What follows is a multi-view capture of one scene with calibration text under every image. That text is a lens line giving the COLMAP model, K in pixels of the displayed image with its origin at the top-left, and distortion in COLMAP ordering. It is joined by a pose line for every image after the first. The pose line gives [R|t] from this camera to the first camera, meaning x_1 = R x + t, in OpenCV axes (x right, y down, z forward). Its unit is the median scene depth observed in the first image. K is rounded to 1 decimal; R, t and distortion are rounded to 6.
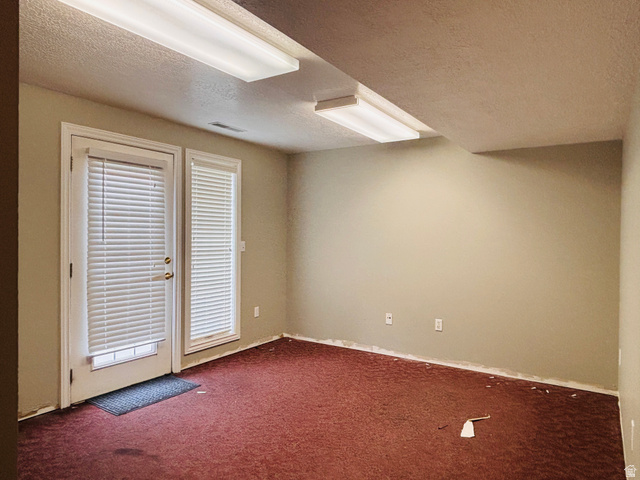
lens RADIAL K [[436.6, 0, 319.4], [0, 436.6, 236.9], [0, 0, 1]] dist [0.033268, -0.042196]
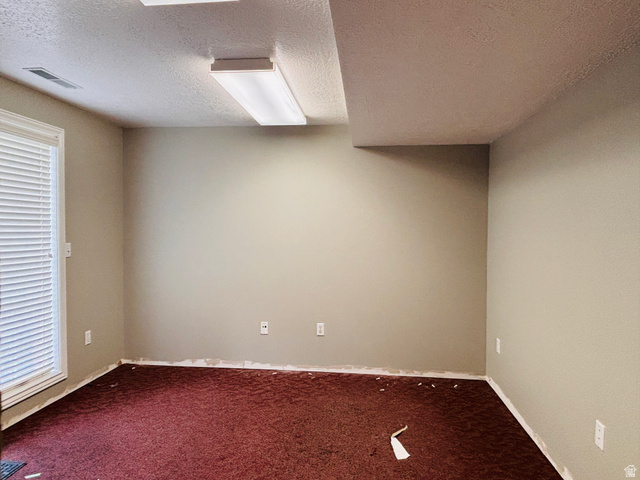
lens RADIAL K [[436.6, 0, 322.6], [0, 436.6, 237.7], [0, 0, 1]] dist [0.033268, -0.042196]
pose [[0.891670, -0.013827, 0.452475, -0.145174], [0.004845, 0.999768, 0.021003, -0.012861], [-0.452660, -0.016535, 0.891530, 0.186081]]
